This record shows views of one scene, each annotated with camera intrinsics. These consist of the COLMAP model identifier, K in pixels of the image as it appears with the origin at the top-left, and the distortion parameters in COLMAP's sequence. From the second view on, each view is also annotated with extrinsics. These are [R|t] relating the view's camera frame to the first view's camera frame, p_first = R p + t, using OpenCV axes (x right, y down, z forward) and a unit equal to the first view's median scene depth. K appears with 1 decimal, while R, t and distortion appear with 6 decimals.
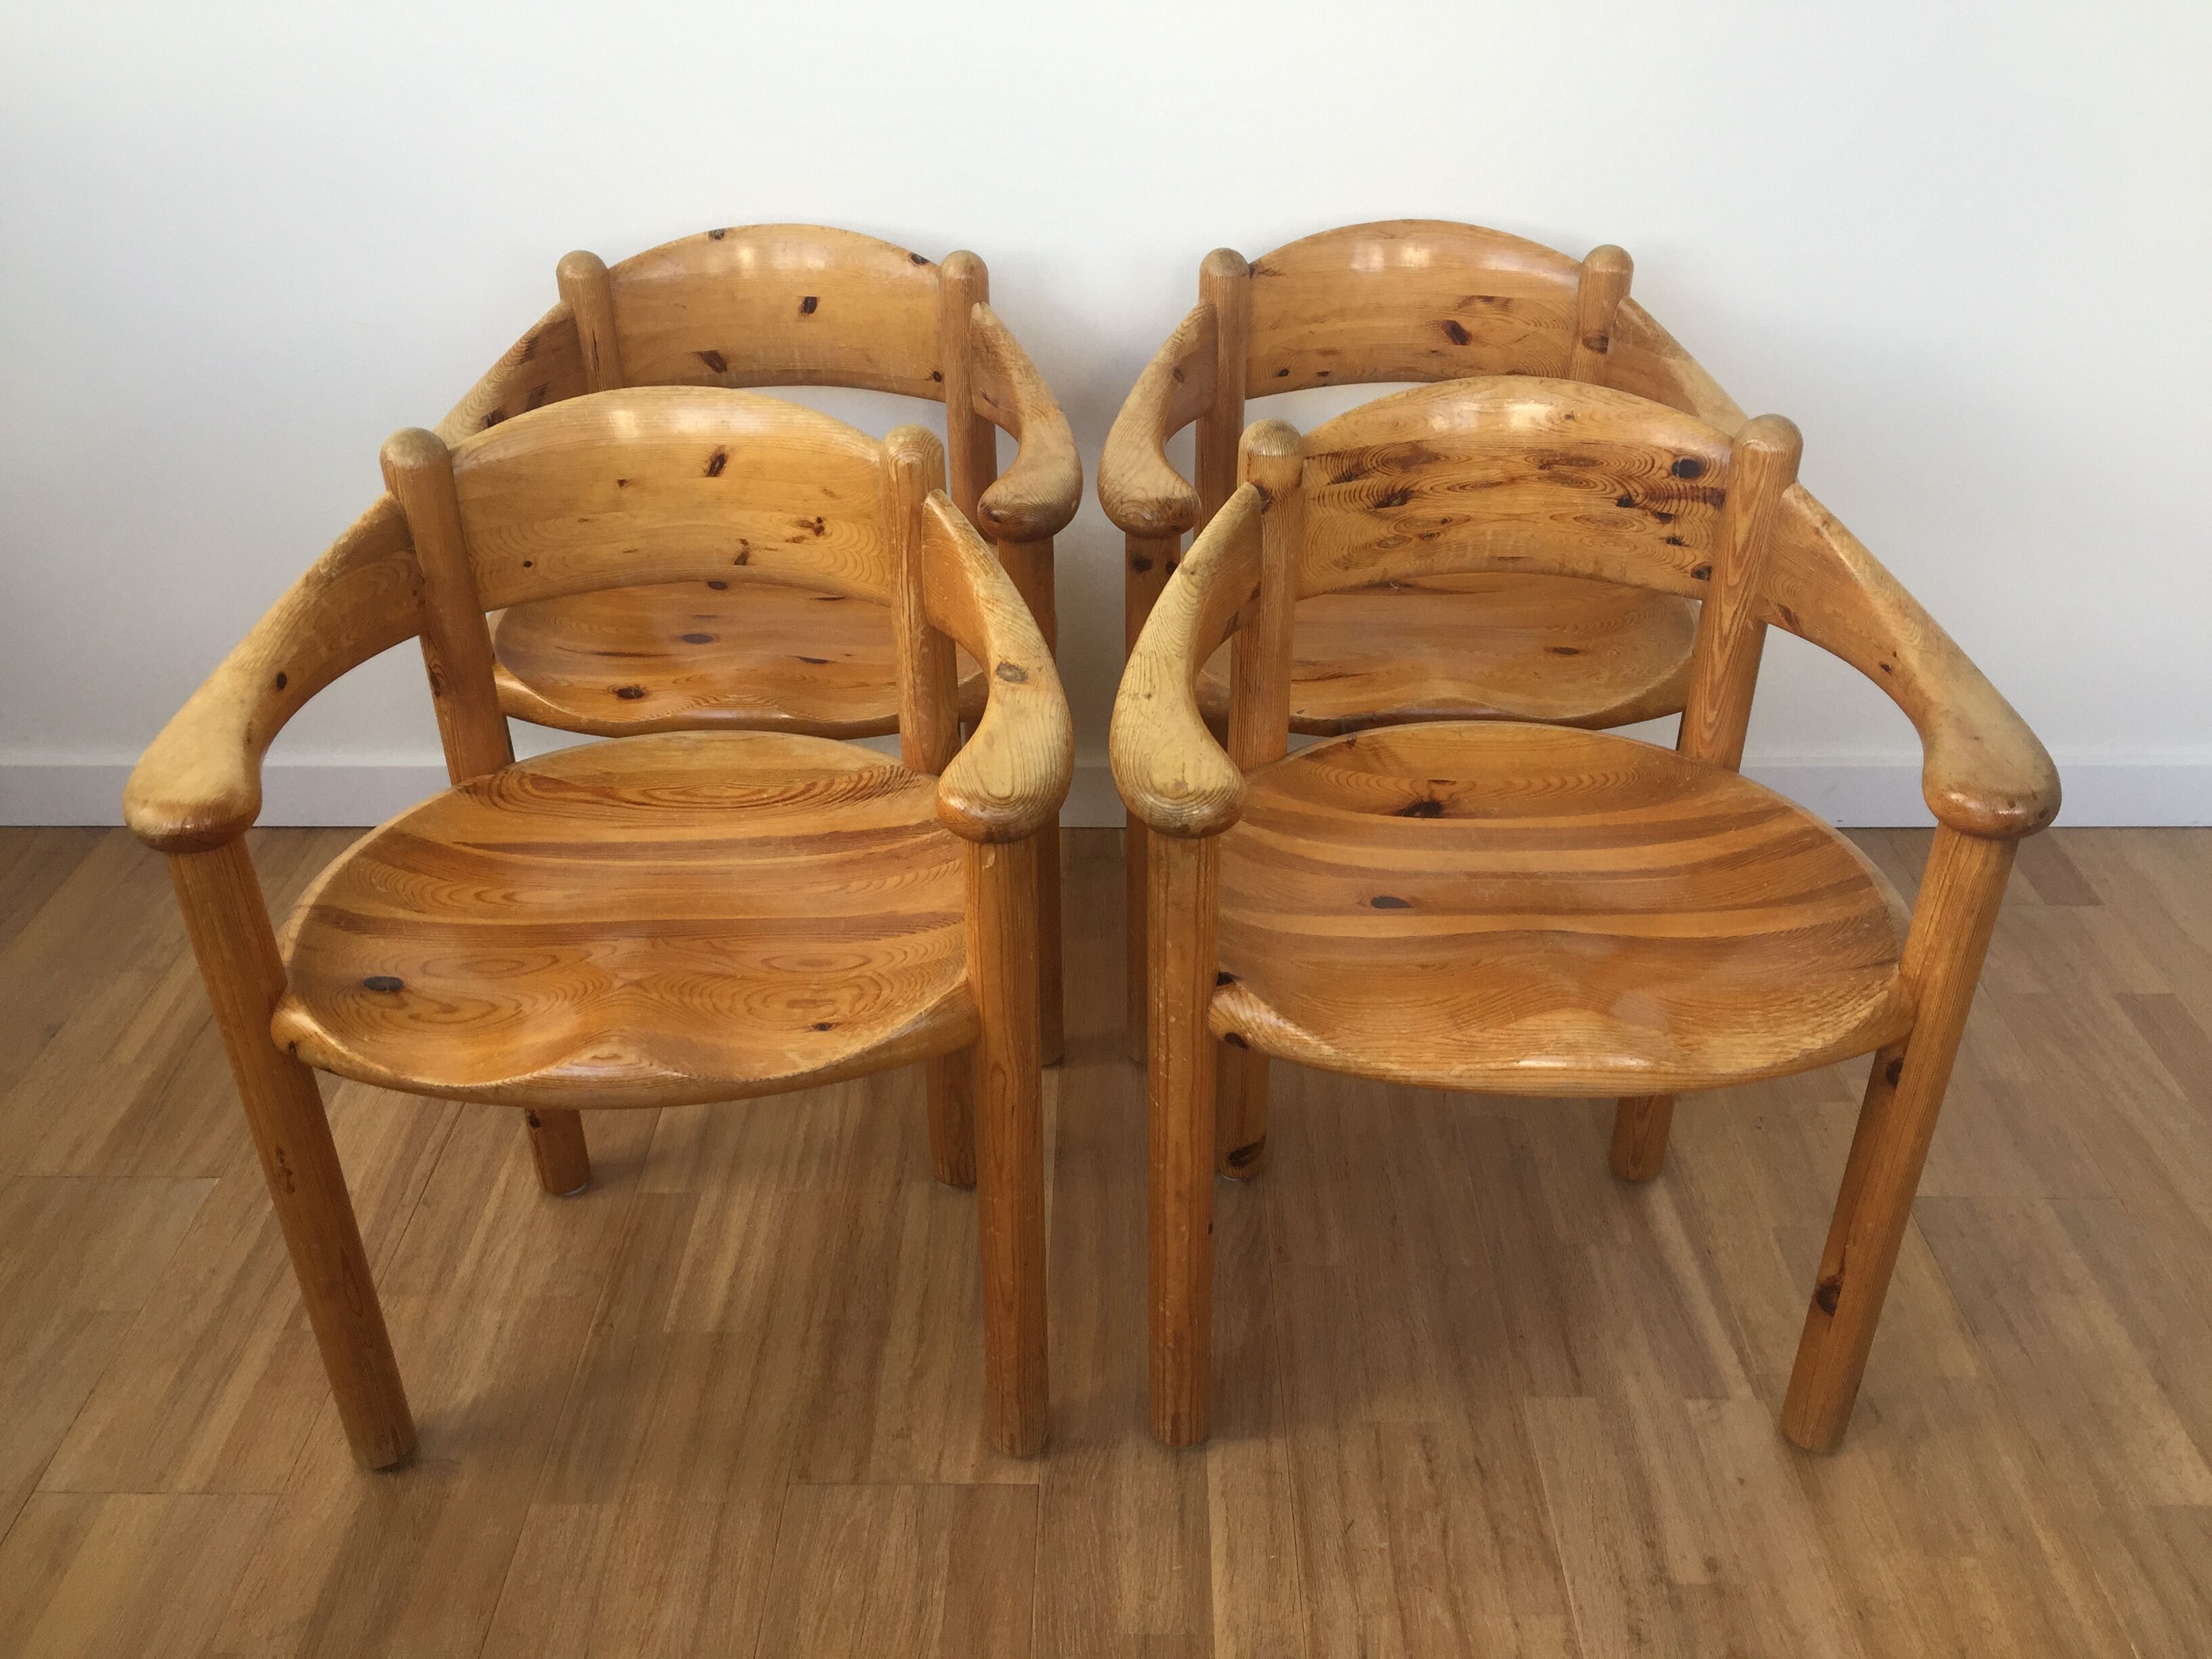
lens RADIAL K [[1898.4, 0, 1106.0], [0, 1898.4, 829.5], [0, 0, 1]] dist [0.062439, -0.089674]
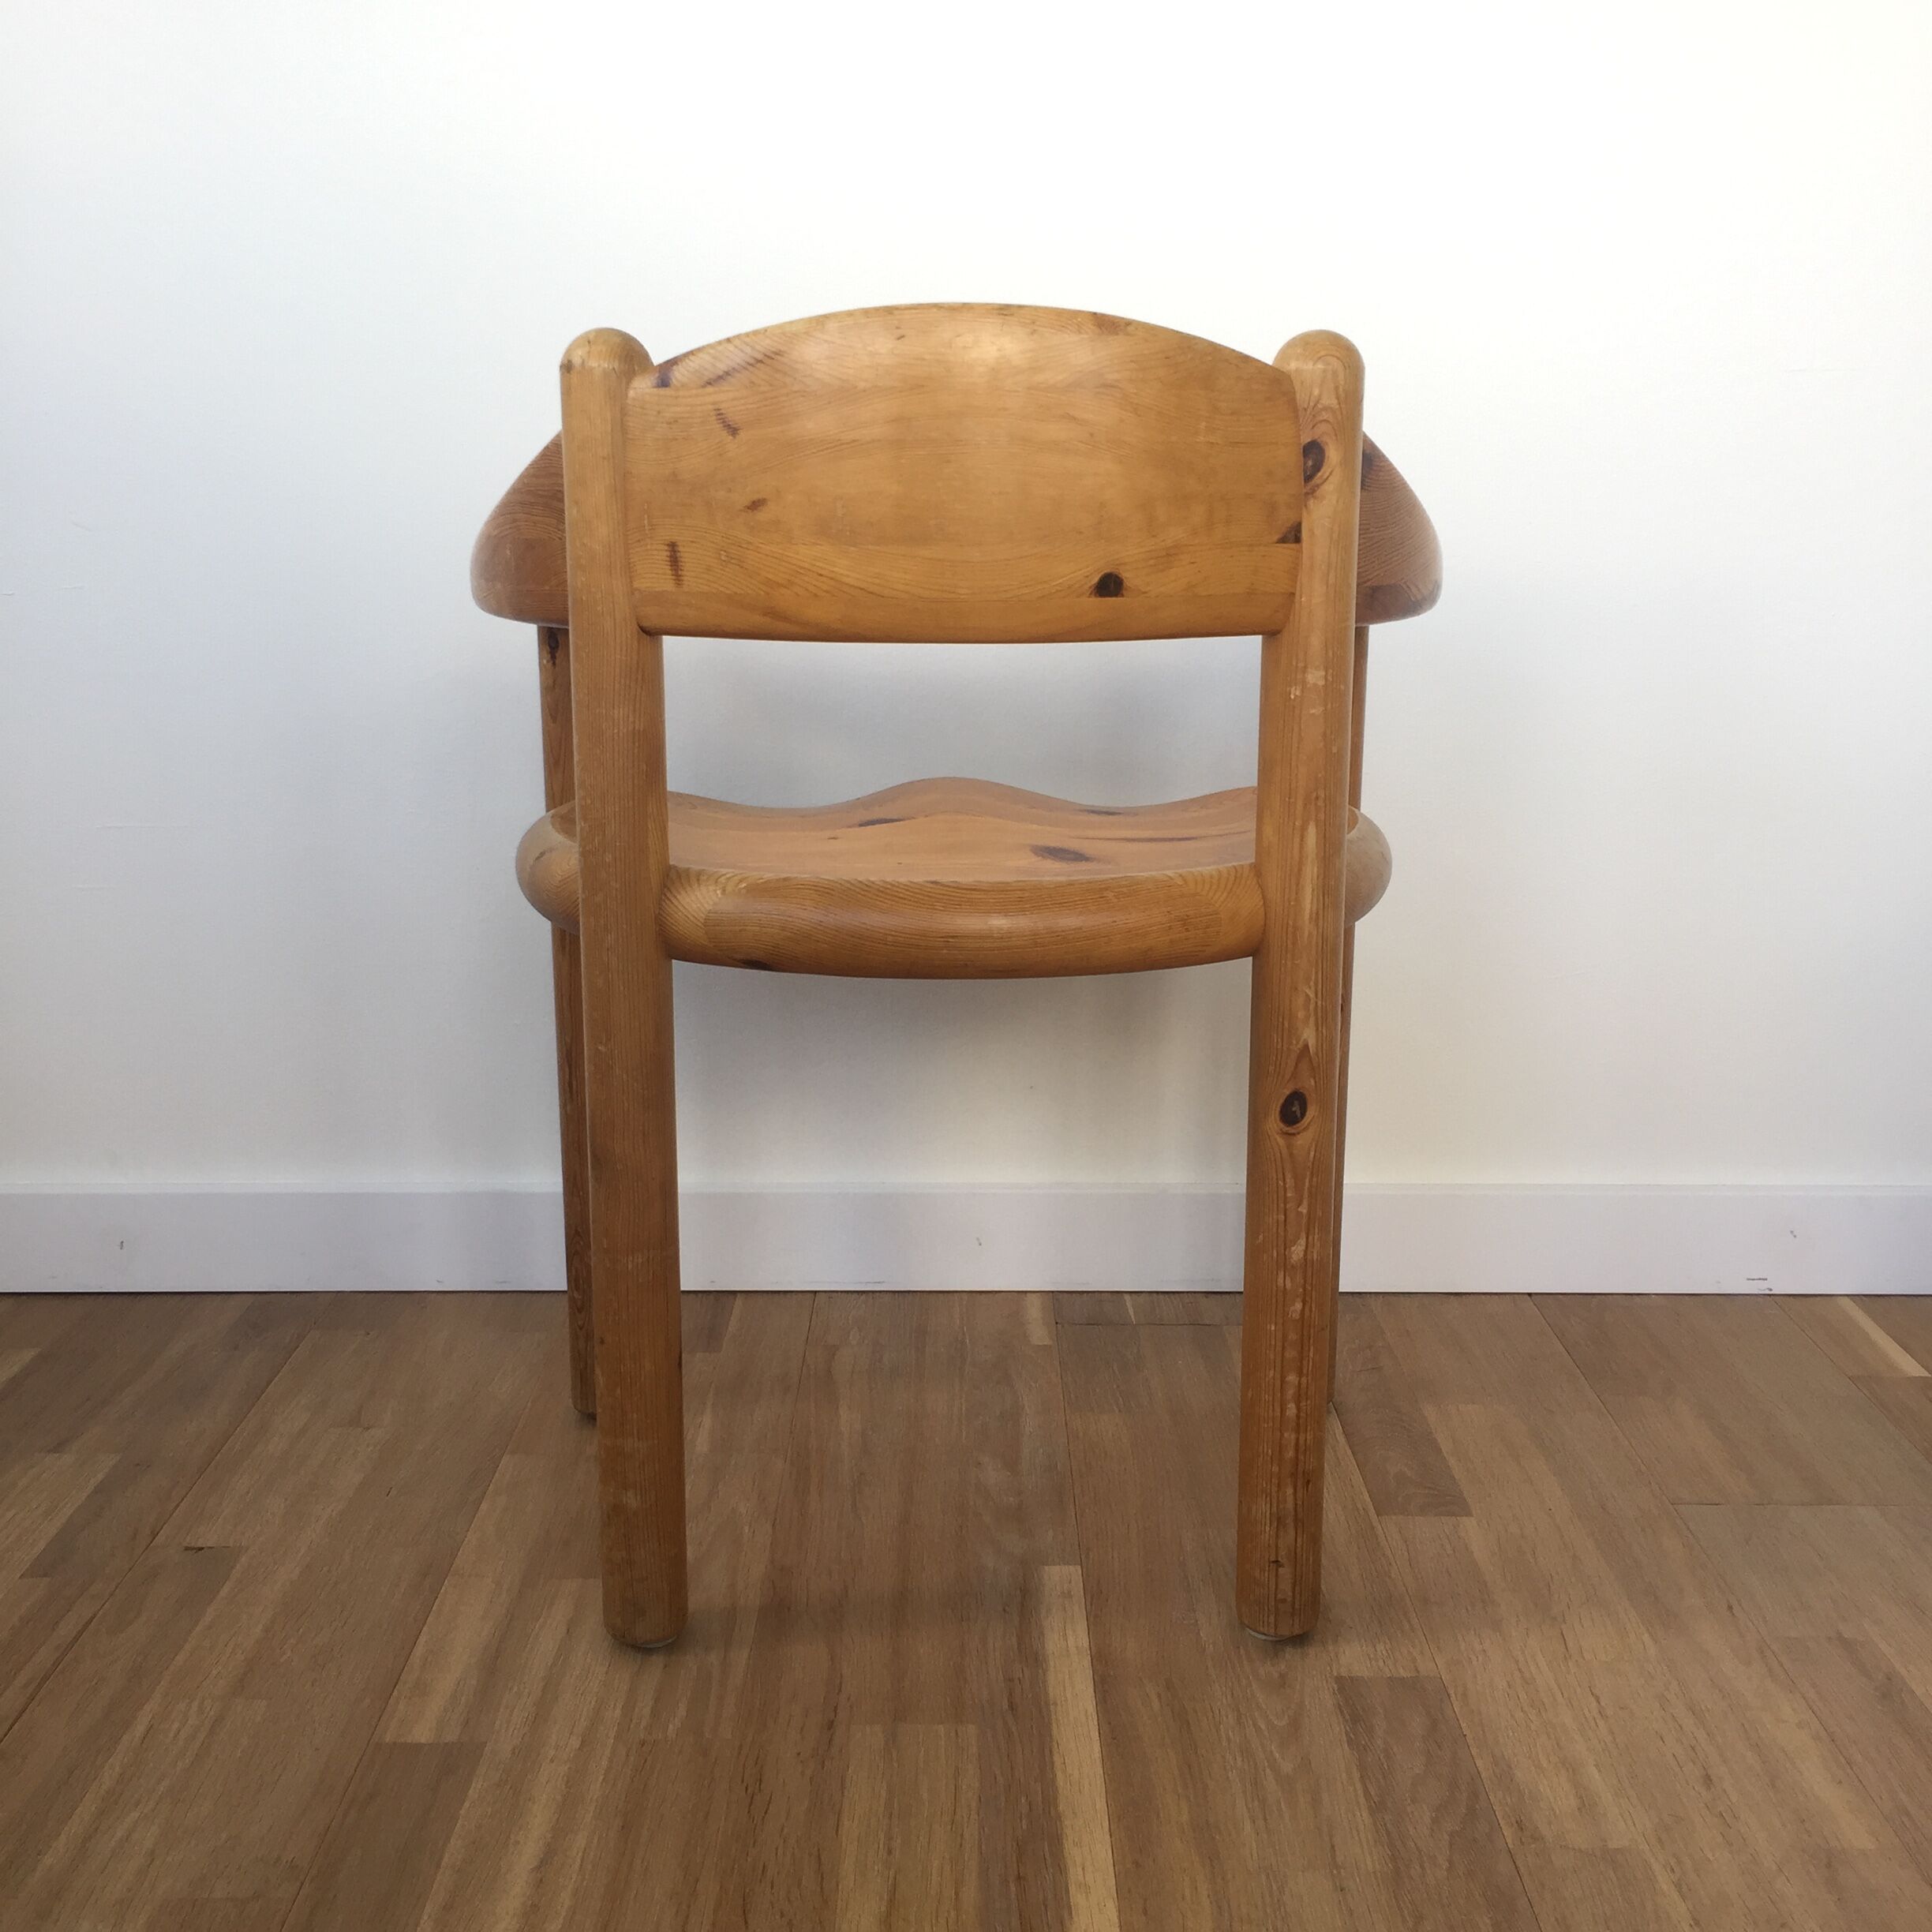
lens RADIAL K [[2236.9, 0, 966.0], [0, 2236.9, 966.0], [0, 0, 1]] dist [0.093335, -0.137893]
pose [[0.999902, 0.004015, 0.013395, -0.083252], [0.000400, 0.949277, -0.314441, 0.195069], [-0.013978, 0.314416, 0.949182, 0.297723]]
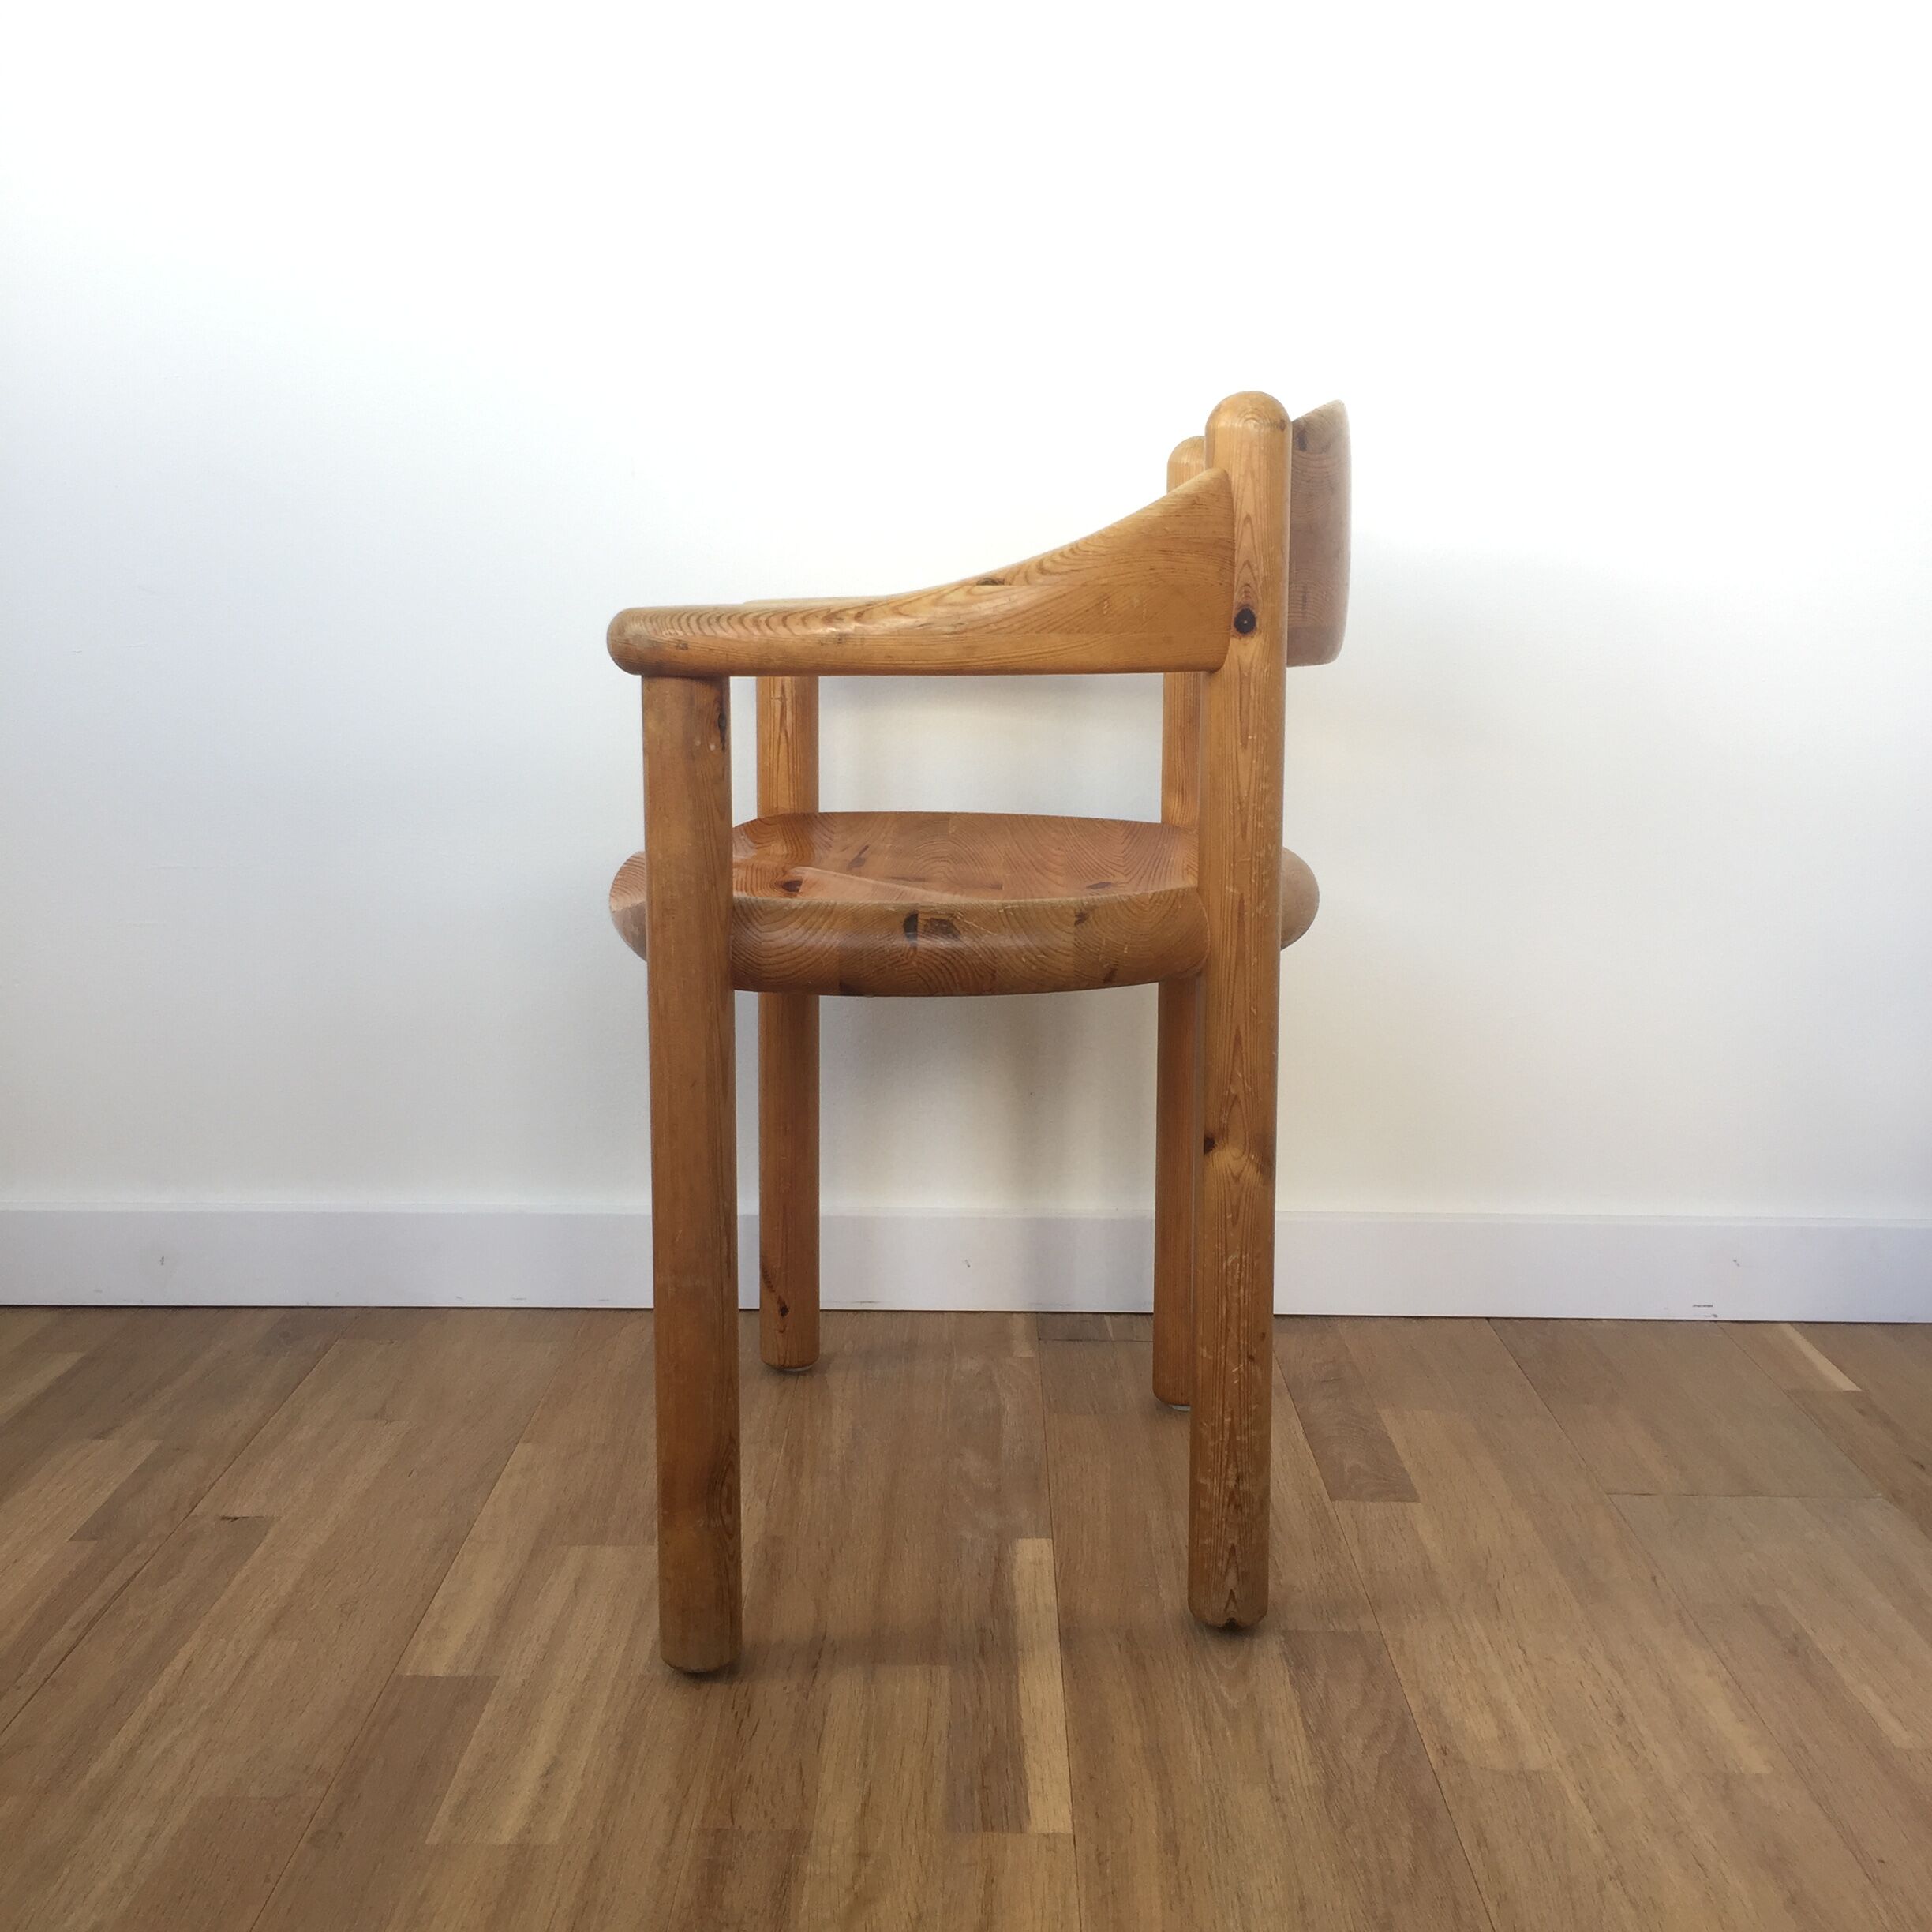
lens RADIAL K [[2236.9, 0, 966.0], [0, 2236.9, 966.0], [0, 0, 1]] dist [0.093335, -0.137893]
pose [[0.999915, 0.012187, 0.004670, -0.069919], [-0.009650, 0.931264, -0.364217, 0.258148], [-0.008788, 0.364141, 0.931302, 0.240757]]
